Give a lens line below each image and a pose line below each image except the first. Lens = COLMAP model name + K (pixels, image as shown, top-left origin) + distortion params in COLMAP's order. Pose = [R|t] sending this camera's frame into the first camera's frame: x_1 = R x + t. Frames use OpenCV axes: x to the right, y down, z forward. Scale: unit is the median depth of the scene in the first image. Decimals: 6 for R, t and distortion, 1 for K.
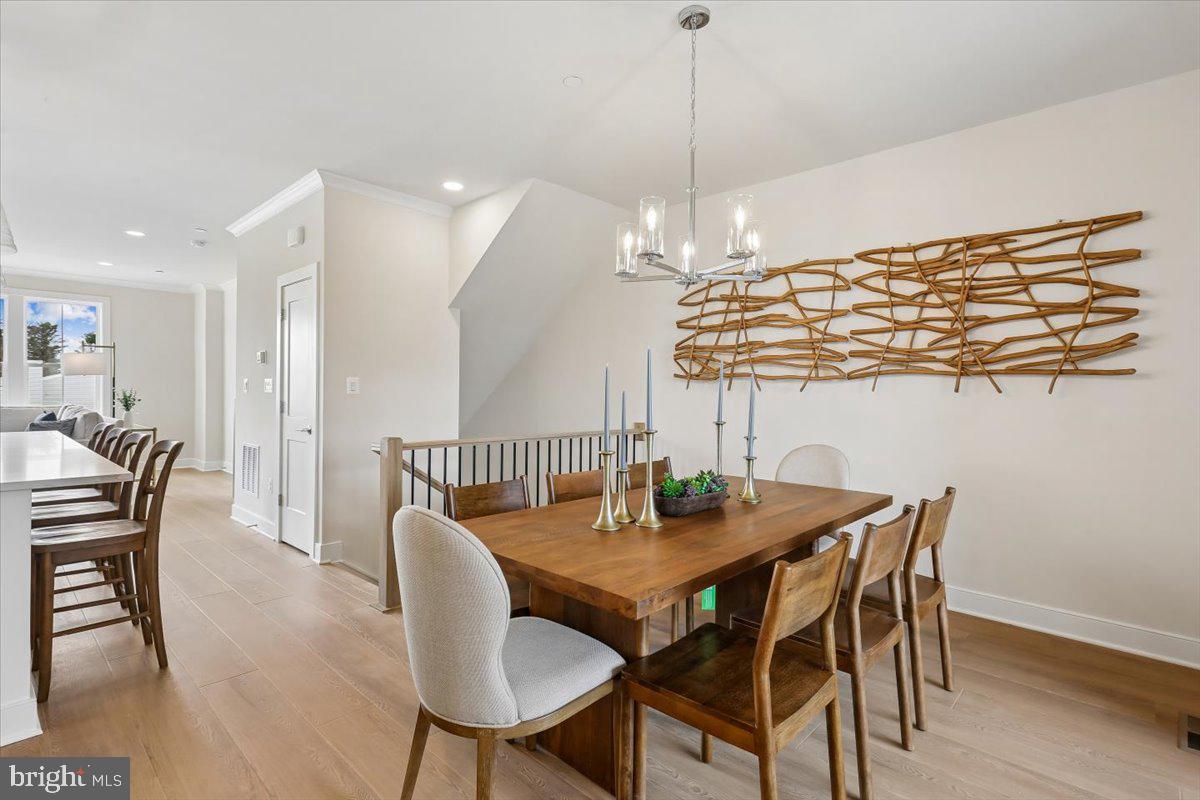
lens RADIAL K [[579.3, 0, 591.1], [0, 579.3, 393.8], [0, 0, 1]] dist [0.034033, -0.000319]
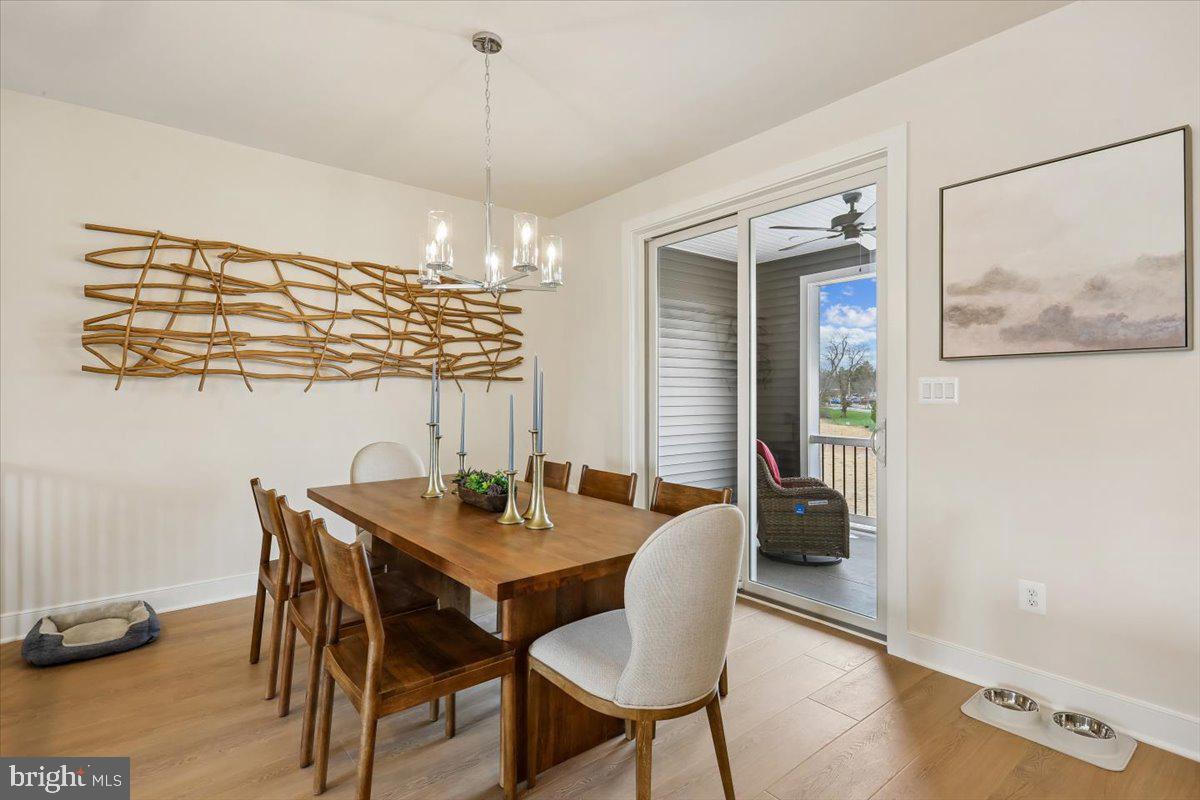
lens RADIAL K [[579.3, 0, 591.1], [0, 579.3, 393.8], [0, 0, 1]] dist [0.034033, -0.000319]
pose [[0.134814, -0.011401, 0.990805, -0.547458], [0.005798, 0.999926, 0.010717, -0.008552], [-0.990854, 0.004299, 0.134870, 0.431427]]
